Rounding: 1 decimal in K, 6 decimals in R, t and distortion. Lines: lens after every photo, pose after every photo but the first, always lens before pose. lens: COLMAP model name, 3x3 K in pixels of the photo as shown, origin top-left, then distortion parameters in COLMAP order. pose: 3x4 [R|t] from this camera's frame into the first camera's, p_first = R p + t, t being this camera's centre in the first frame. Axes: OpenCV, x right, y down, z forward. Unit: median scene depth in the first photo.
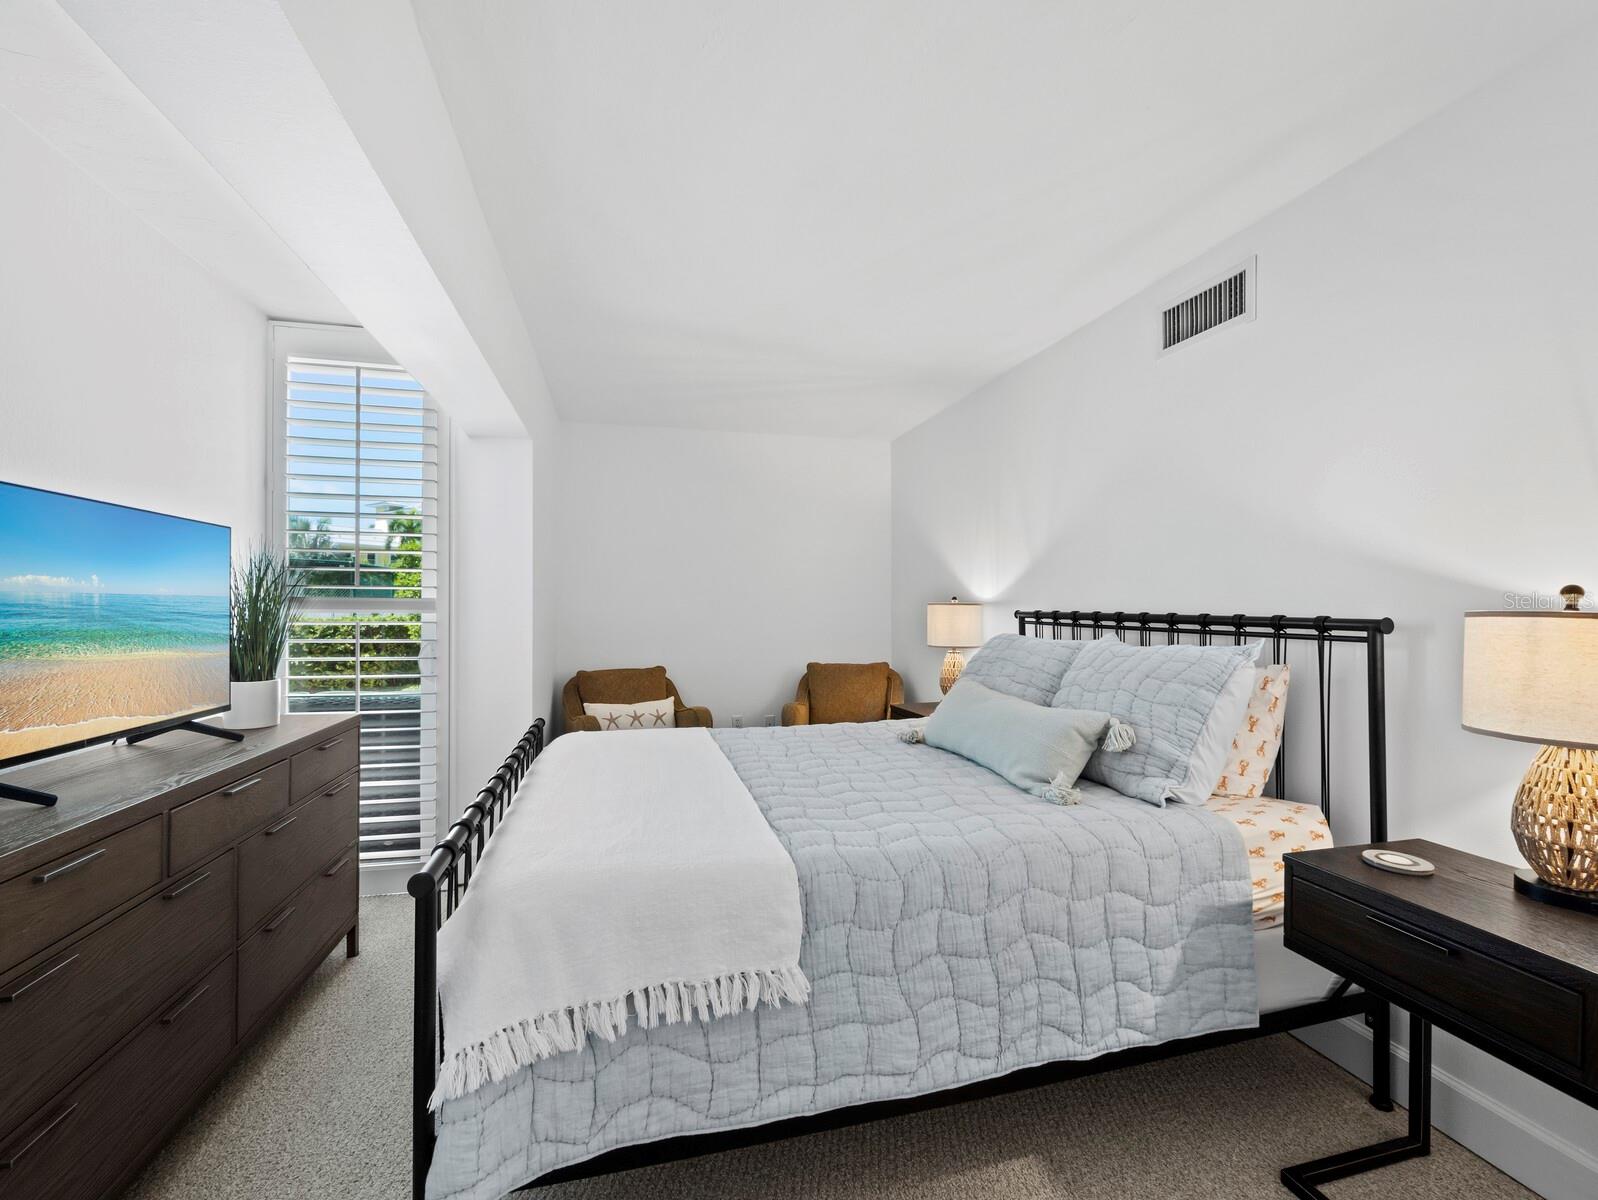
lens RADIAL K [[698.1, 0, 799.9], [0, 698.1, 600.4], [0, 0, 1]] dist [-0.005025, -0.000367]
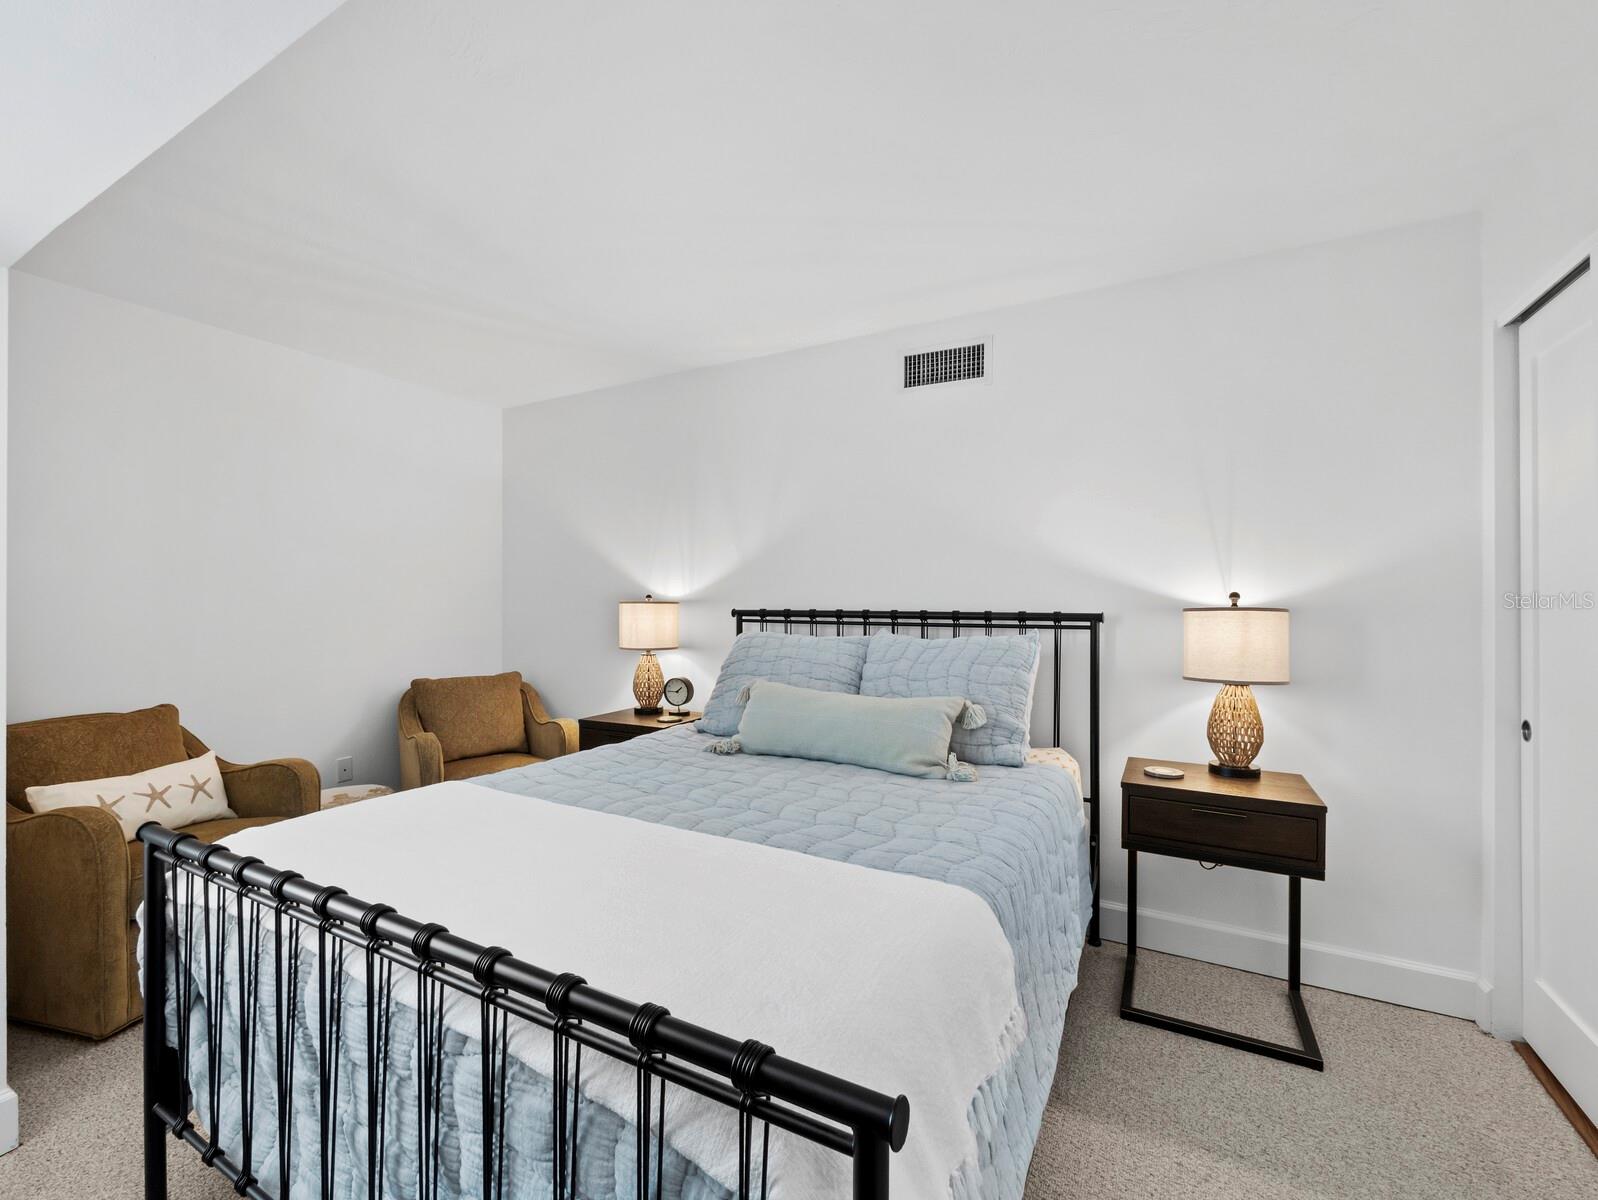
lens RADIAL K [[698.1, 0, 799.9], [0, 698.1, 600.4], [0, 0, 1]] dist [-0.005025, -0.000367]
pose [[0.687968, -0.003474, 0.725733, -0.595912], [-0.001109, 0.999982, 0.005837, -0.006938], [-0.725741, -0.004821, 0.687952, 0.393568]]
